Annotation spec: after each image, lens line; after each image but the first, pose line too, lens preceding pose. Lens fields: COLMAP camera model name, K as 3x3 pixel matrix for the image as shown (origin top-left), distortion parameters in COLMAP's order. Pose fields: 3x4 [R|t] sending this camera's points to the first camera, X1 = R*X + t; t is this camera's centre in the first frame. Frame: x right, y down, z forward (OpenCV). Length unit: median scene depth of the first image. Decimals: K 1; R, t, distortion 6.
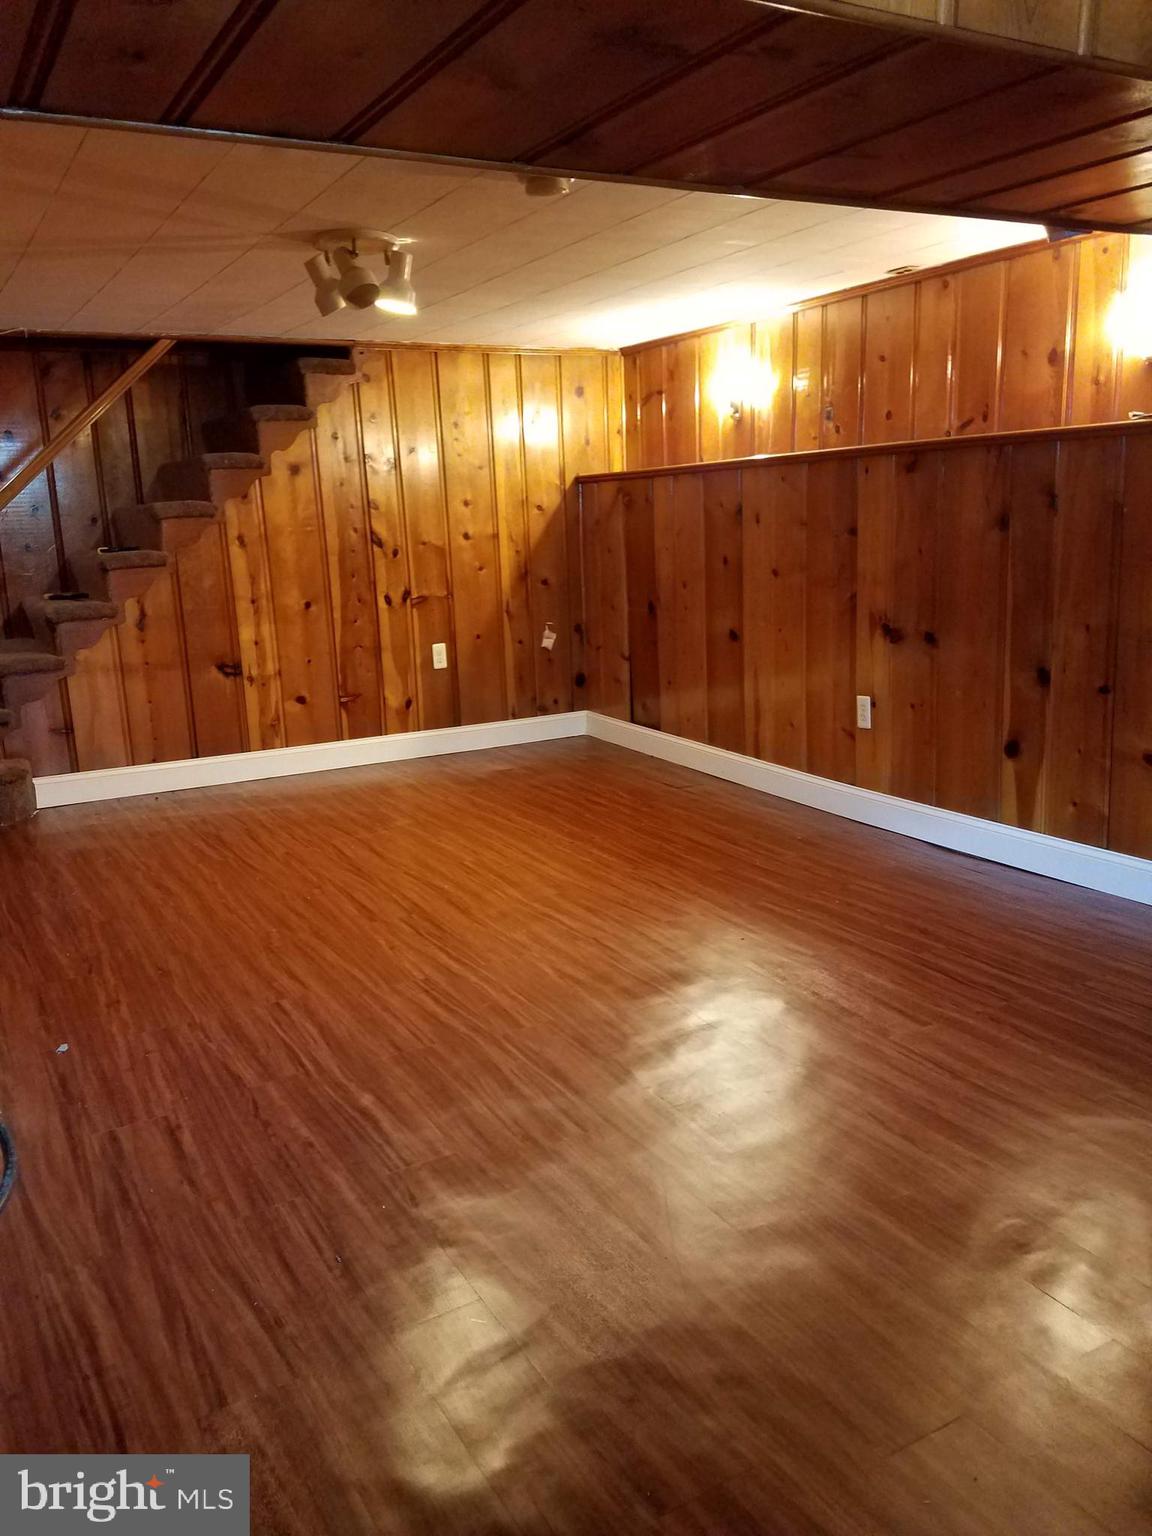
lens RADIAL K [[1166.9, 0, 533.6], [0, 1166.9, 750.2], [0, 0, 1]] dist [0.234549, -0.447790]
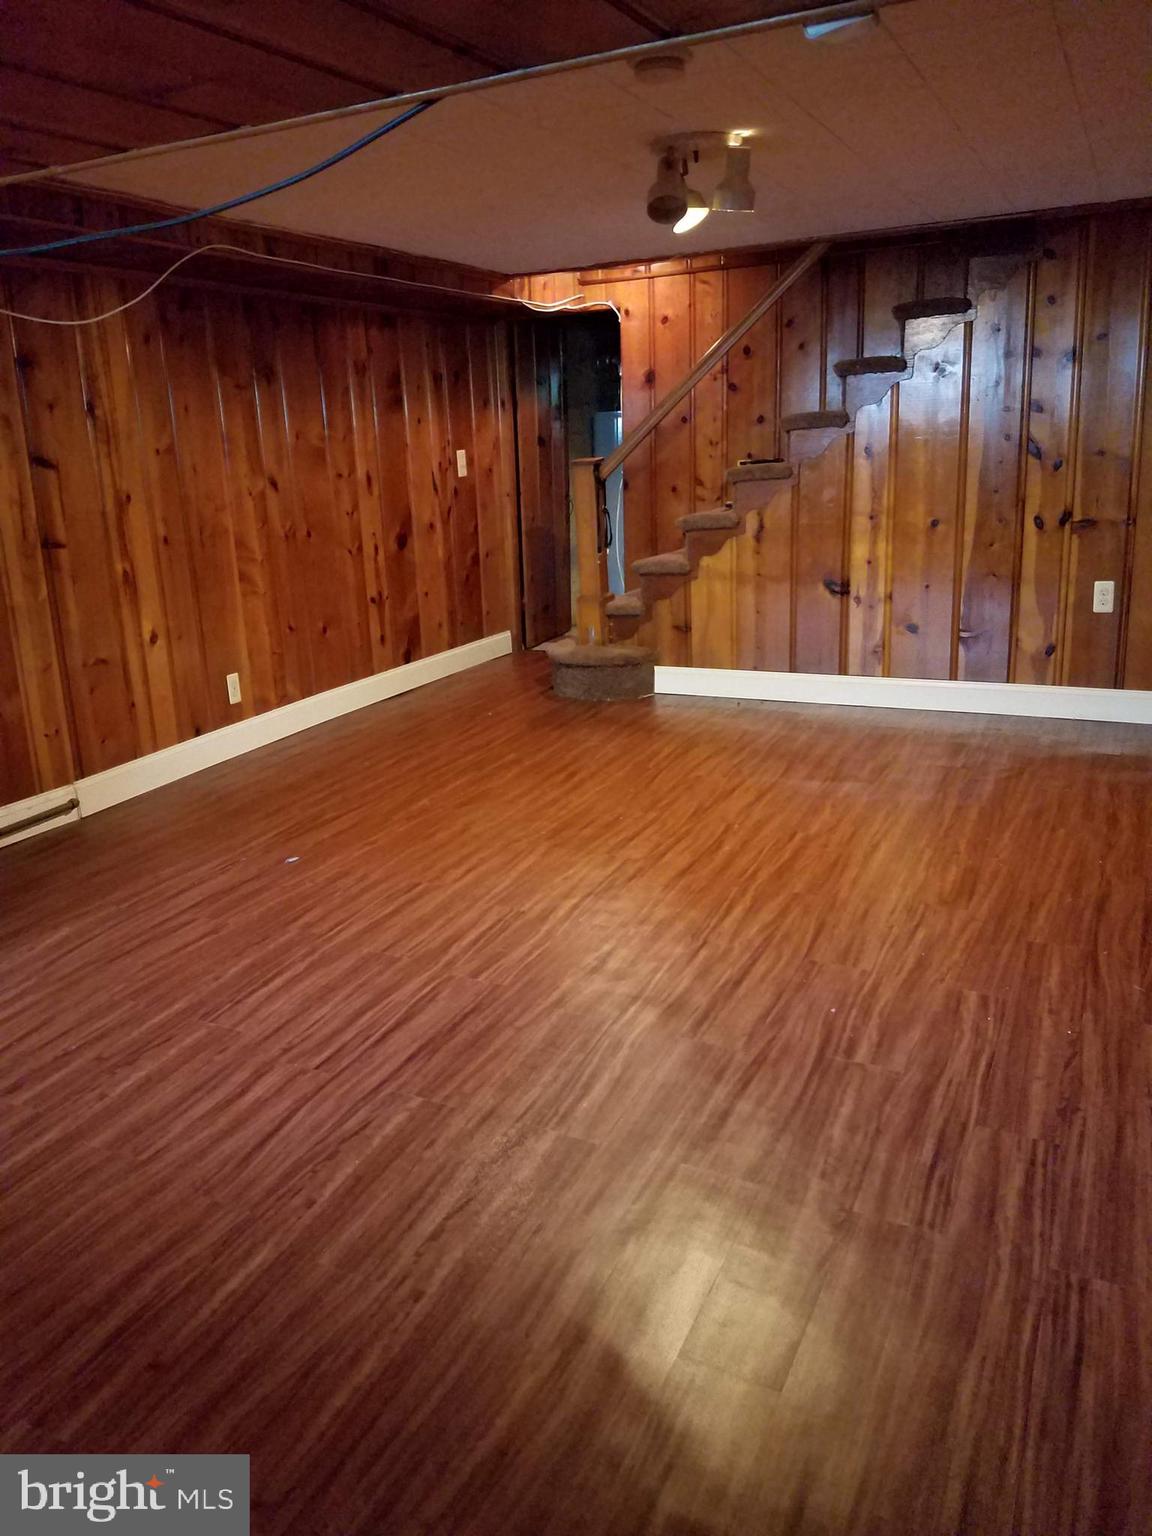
lens RADIAL K [[1166.9, 0, 533.6], [0, 1166.9, 750.2], [0, 0, 1]] dist [0.234549, -0.447790]
pose [[0.551257, 0.223666, -0.803797, 0.428352], [-0.138237, 0.974567, 0.176380, -0.077423], [0.822804, 0.013883, 0.568156, 0.250401]]
